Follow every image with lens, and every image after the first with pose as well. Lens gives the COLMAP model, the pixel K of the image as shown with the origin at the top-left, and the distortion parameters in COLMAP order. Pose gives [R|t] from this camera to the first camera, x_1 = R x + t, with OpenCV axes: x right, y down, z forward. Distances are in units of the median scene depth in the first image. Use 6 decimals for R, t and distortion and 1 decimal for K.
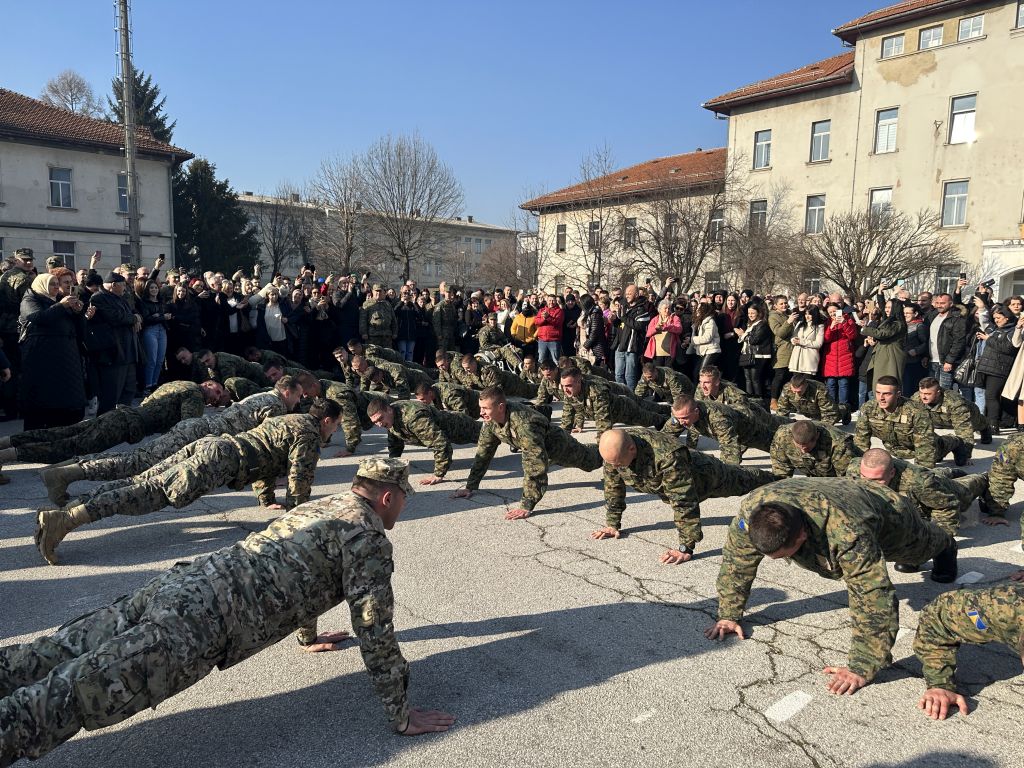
lens RADIAL K [[714.1, 0, 514.8], [0, 714.1, 392.7], [0, 0, 1]] dist [0.037183, -0.042009]
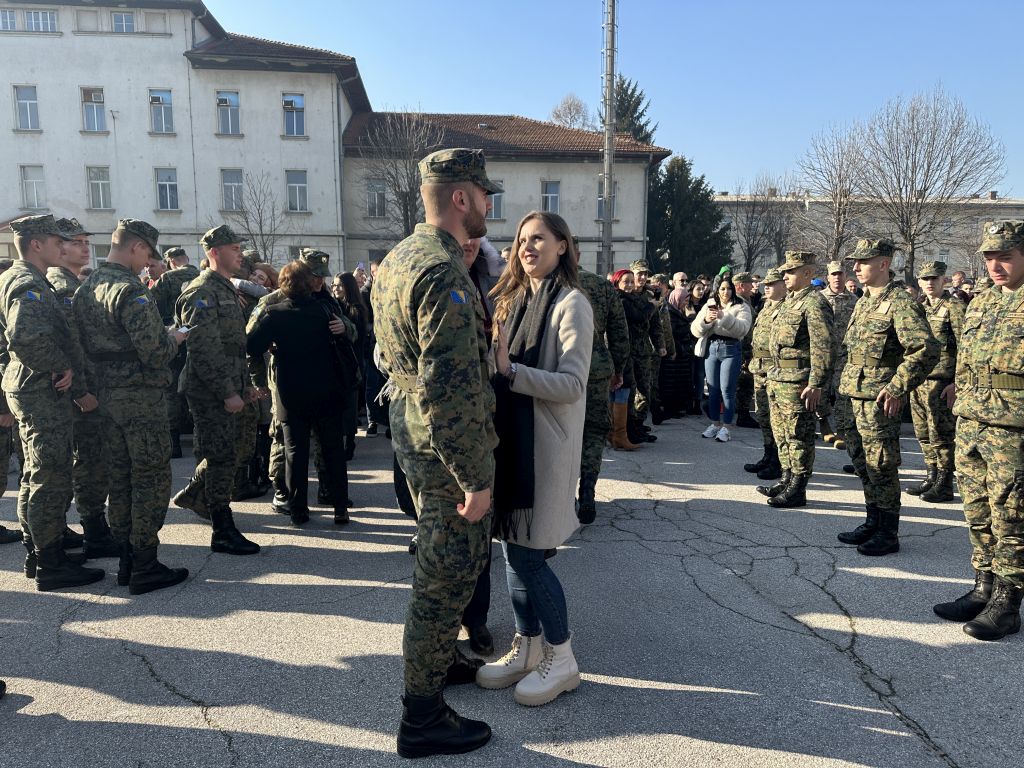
lens RADIAL K [[714.1, 0, 504.1], [0, 714.1, 399.7], [0, 0, 1]] dist [0.037183, -0.042009]
pose [[0.802648, 0.061535, -0.593271, -0.035048], [-0.057022, 0.998025, 0.026370, -0.013835], [0.593722, 0.012663, 0.804571, 0.095452]]
